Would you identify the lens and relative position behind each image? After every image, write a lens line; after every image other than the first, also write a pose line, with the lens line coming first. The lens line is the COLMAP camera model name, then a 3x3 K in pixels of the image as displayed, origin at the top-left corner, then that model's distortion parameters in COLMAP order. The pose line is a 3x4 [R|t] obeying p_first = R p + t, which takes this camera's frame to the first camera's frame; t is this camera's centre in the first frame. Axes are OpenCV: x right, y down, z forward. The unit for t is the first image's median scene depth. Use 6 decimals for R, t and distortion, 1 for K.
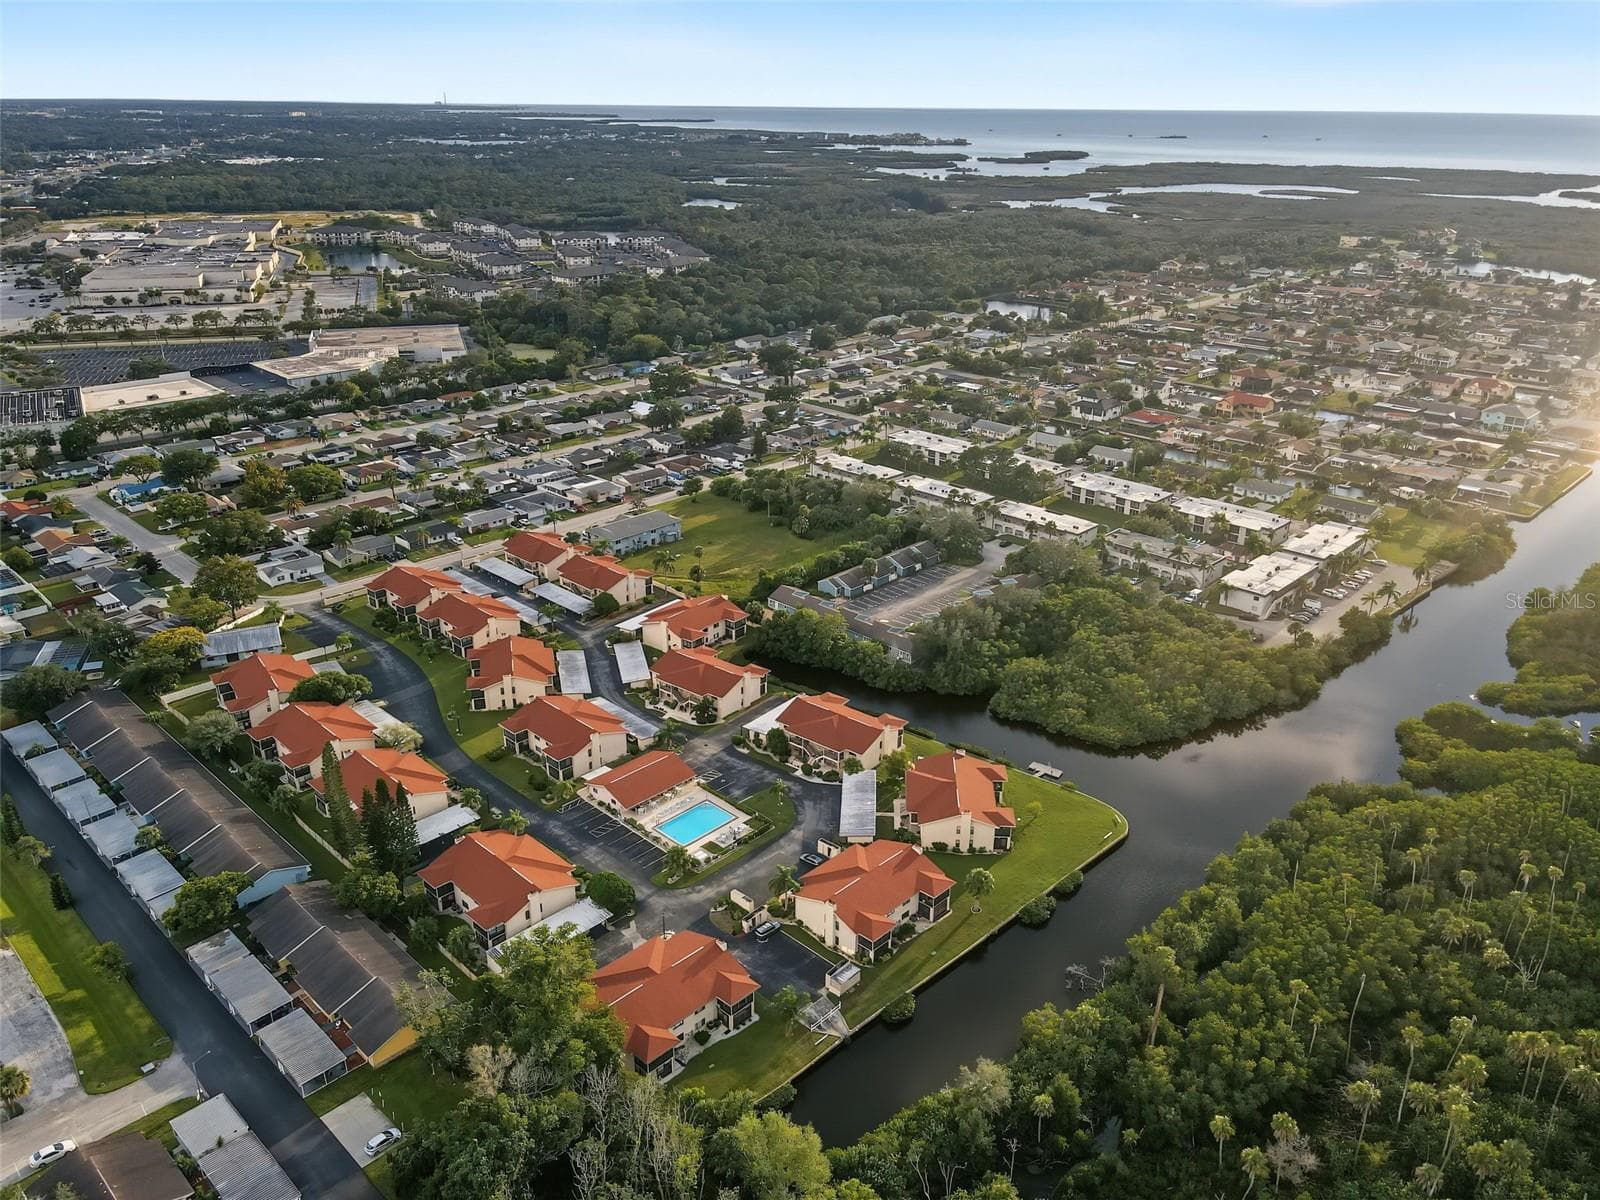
lens RADIAL K [[1184.4, 0, 796.2], [0, 1184.4, 606.3], [0, 0, 1]] dist [0.007721, 0.006110]
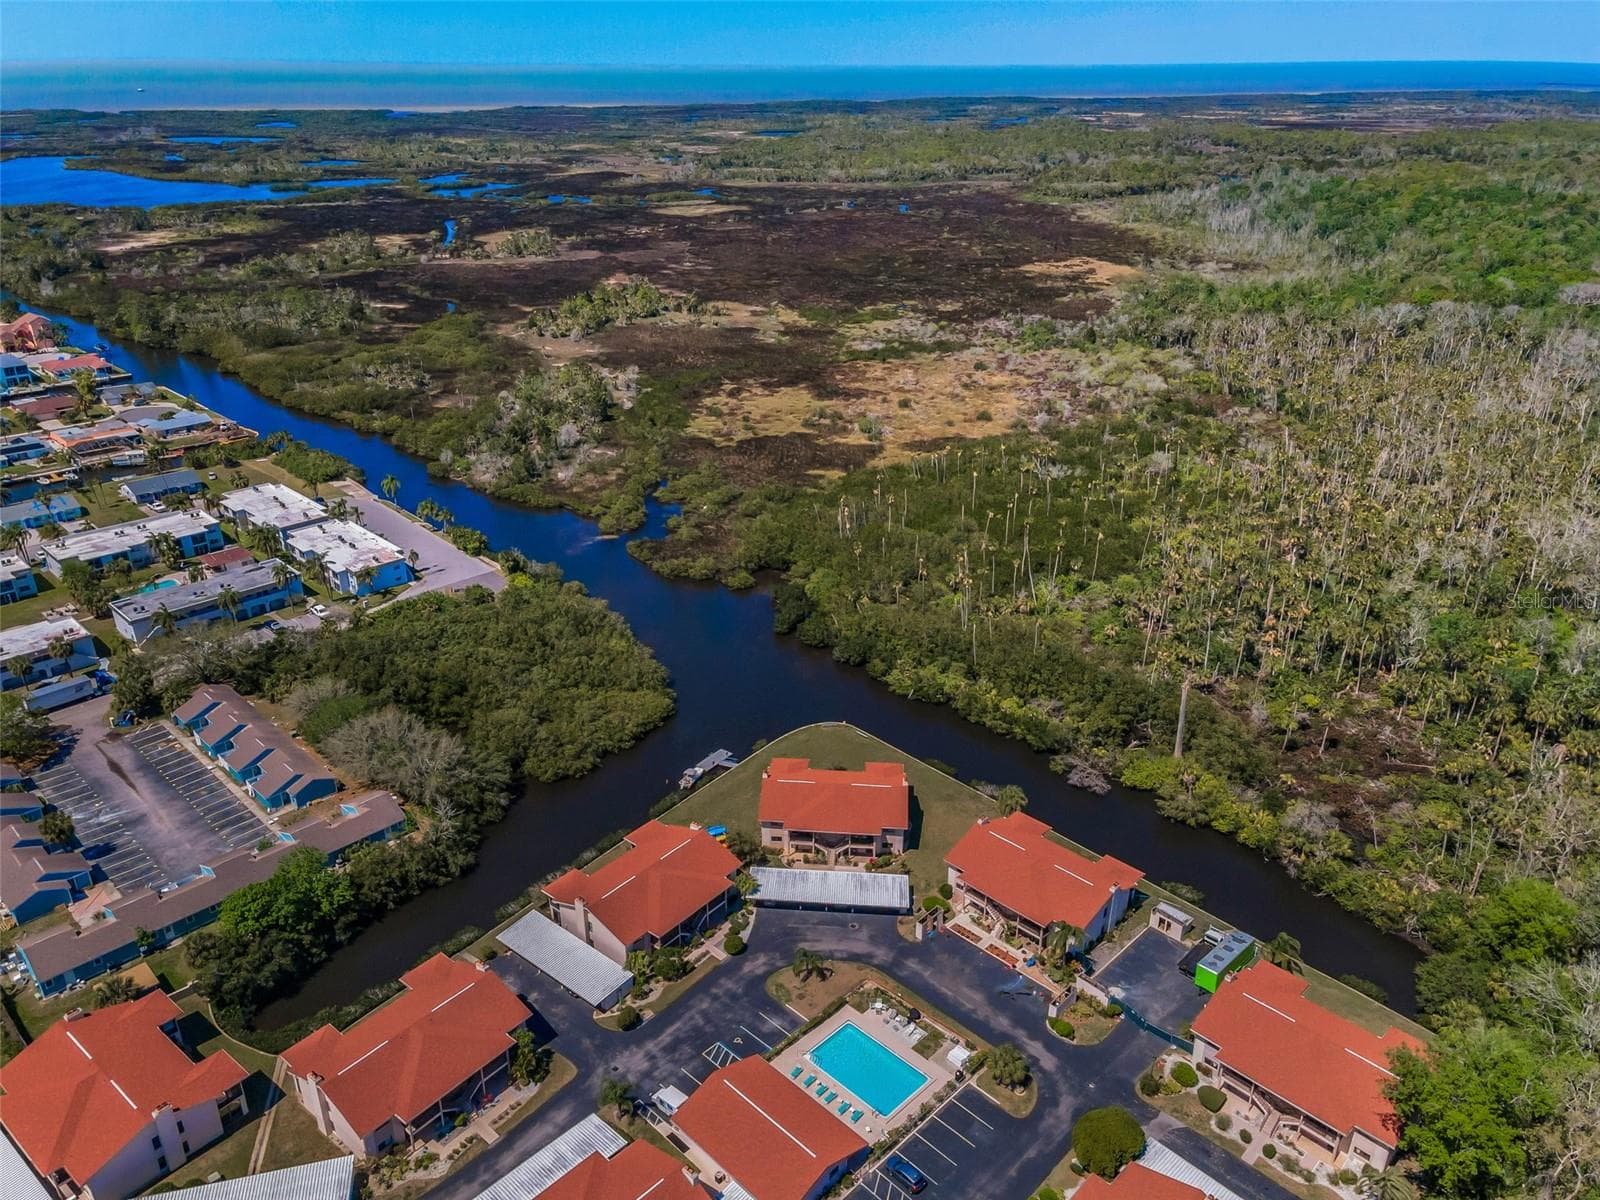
lens RADIAL K [[1176.0, 0, 800.0], [0, 1176.0, 600.0], [0, 0, 1]] dist [0.054901, 0.005630]
pose [[0.010289, -0.423100, 0.906024, -0.386869], [0.390674, 0.835759, 0.385851, -0.199021], [-0.920472, 0.349990, 0.173893, 0.583508]]
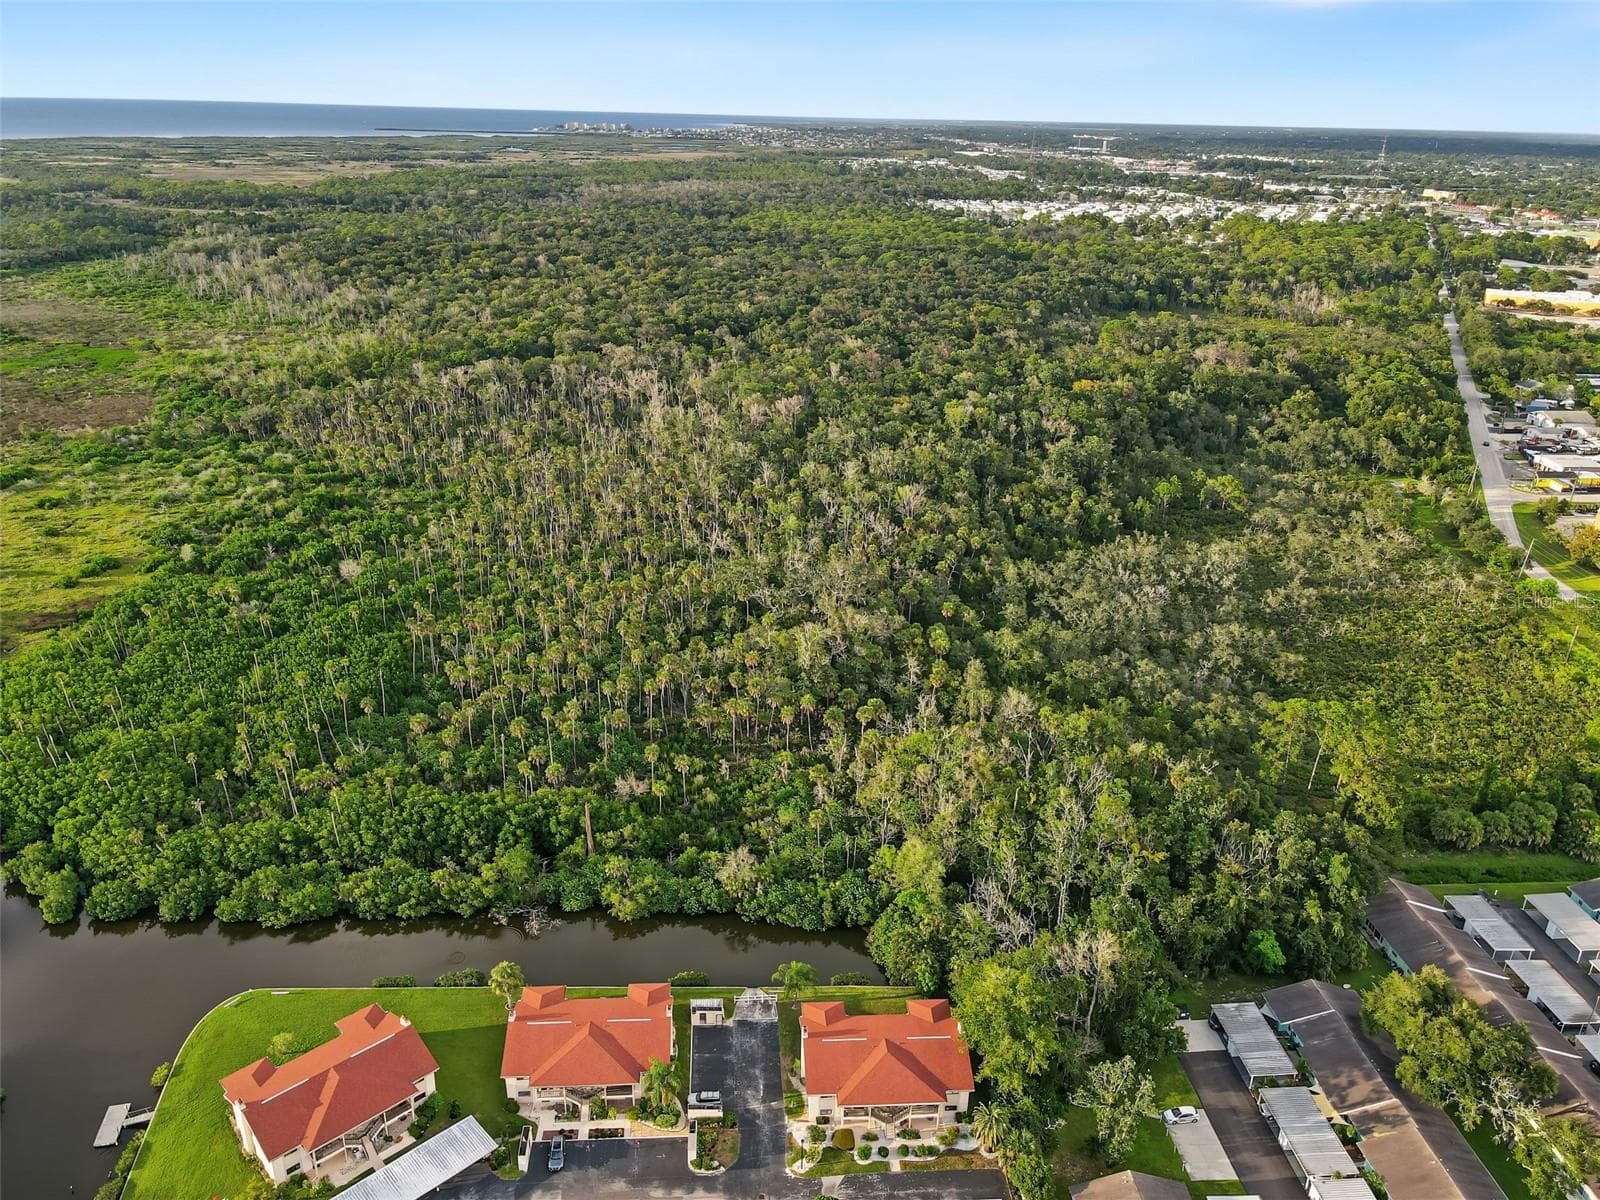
lens RADIAL K [[1170.5, 0, 797.6], [0, 1170.5, 622.9], [0, 0, 1]] dist [0.008941, 0.025179]
pose [[-0.738842, -0.292443, 0.607116, -0.289605], [0.239342, 0.728308, 0.642093, -0.296667], [-0.629942, 0.619714, -0.468111, 0.691362]]
